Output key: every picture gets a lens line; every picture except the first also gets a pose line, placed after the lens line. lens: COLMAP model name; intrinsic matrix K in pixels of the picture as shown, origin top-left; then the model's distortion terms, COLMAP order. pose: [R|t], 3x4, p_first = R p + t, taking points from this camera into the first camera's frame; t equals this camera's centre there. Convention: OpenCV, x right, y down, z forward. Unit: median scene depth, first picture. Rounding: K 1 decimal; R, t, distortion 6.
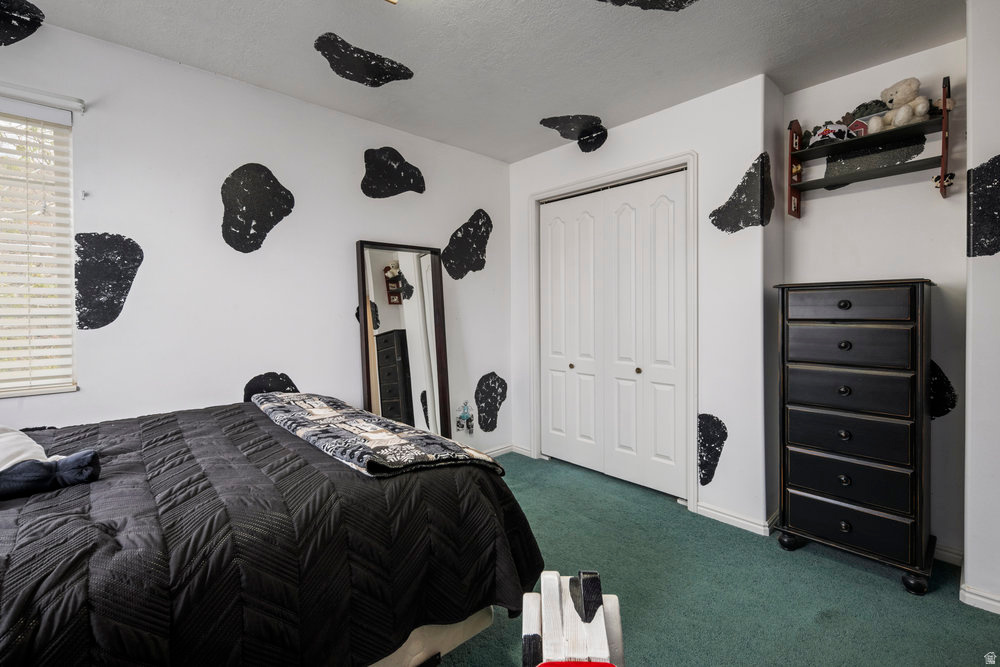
lens RADIAL K [[444.1, 0, 503.2], [0, 444.1, 315.5], [0, 0, 1]] dist [0.011107, 0.000561]
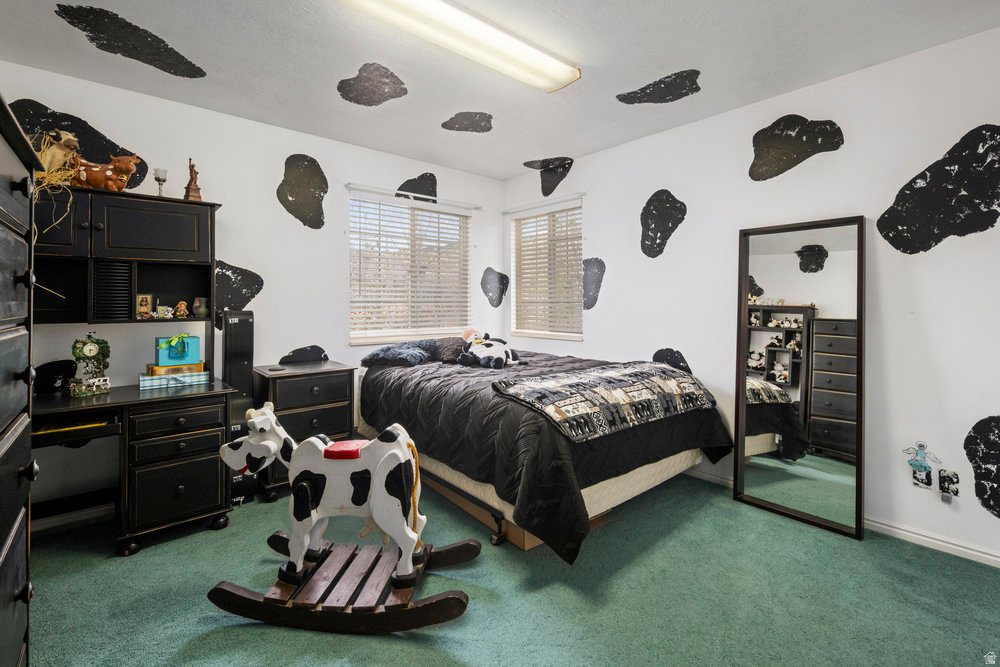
lens RADIAL K [[444.1, 0, 495.9], [0, 444.1, 303.5], [0, 0, 1]] dist [0.011107, 0.000561]
pose [[-0.032343, 0.011882, -0.999406, 0.629876], [-0.010814, 0.999867, 0.012237, -0.009545], [0.999418, 0.011203, -0.032210, 0.441607]]
